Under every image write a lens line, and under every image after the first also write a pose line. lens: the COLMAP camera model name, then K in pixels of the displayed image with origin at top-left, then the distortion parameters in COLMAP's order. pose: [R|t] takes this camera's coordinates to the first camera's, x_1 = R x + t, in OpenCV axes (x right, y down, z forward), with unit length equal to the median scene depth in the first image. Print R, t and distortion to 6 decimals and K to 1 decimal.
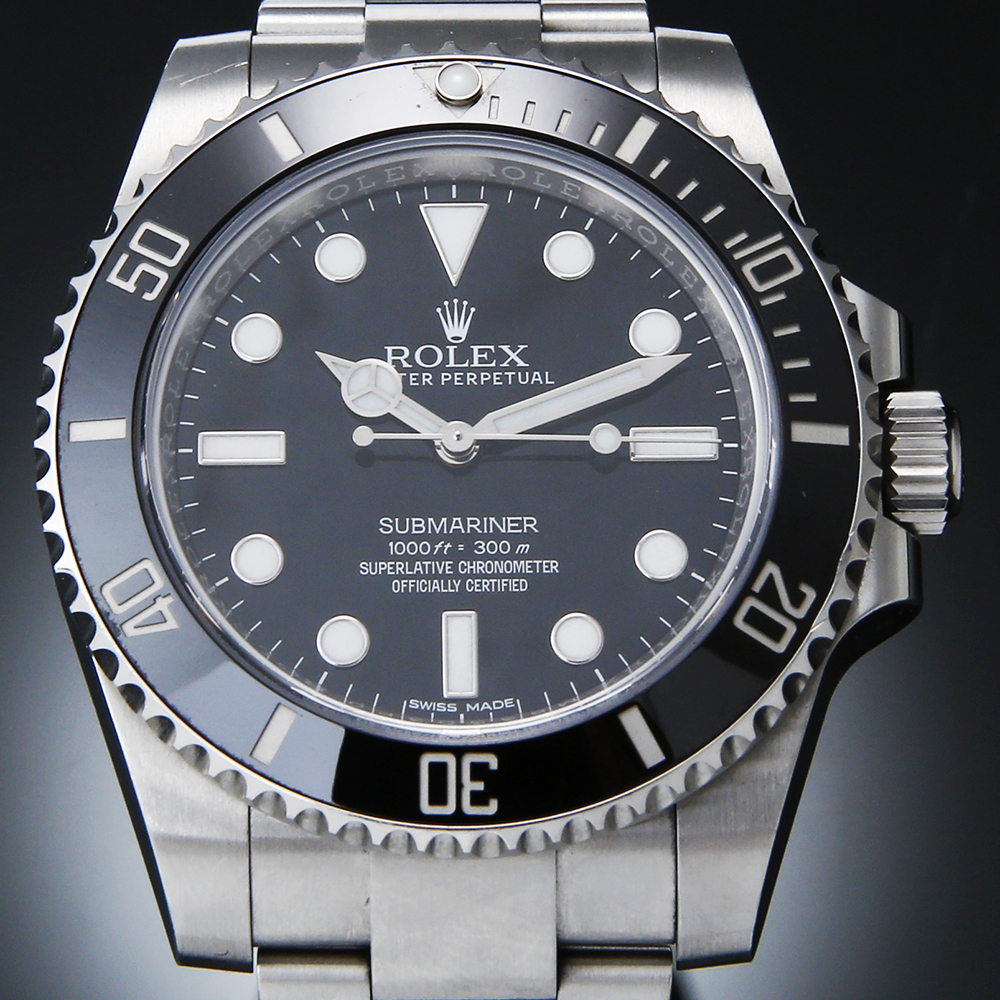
lens RADIAL K [[5270.8, 0, 500.0], [0, 5270.8, 500.0], [0, 0, 1]] dist [-0.030397, 7.065211]
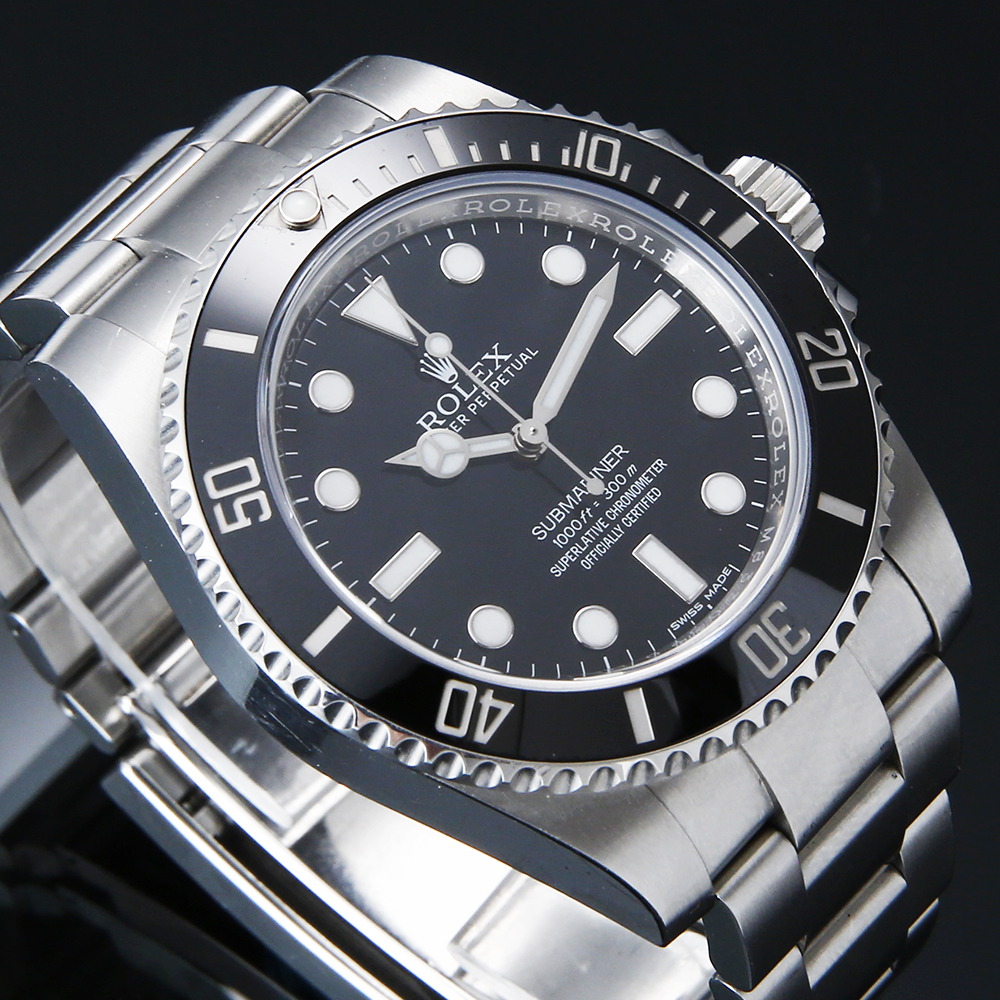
lens RADIAL K [[5270.8, 0, 500.0], [0, 5270.8, 500.0], [0, 0, 1]] dist [-0.030397, 7.065211]
pose [[0.652604, -0.641678, 0.402935, -0.479480], [0.644641, 0.749670, 0.149780, -0.175730], [-0.398178, 0.162001, 0.902890, -0.020987]]
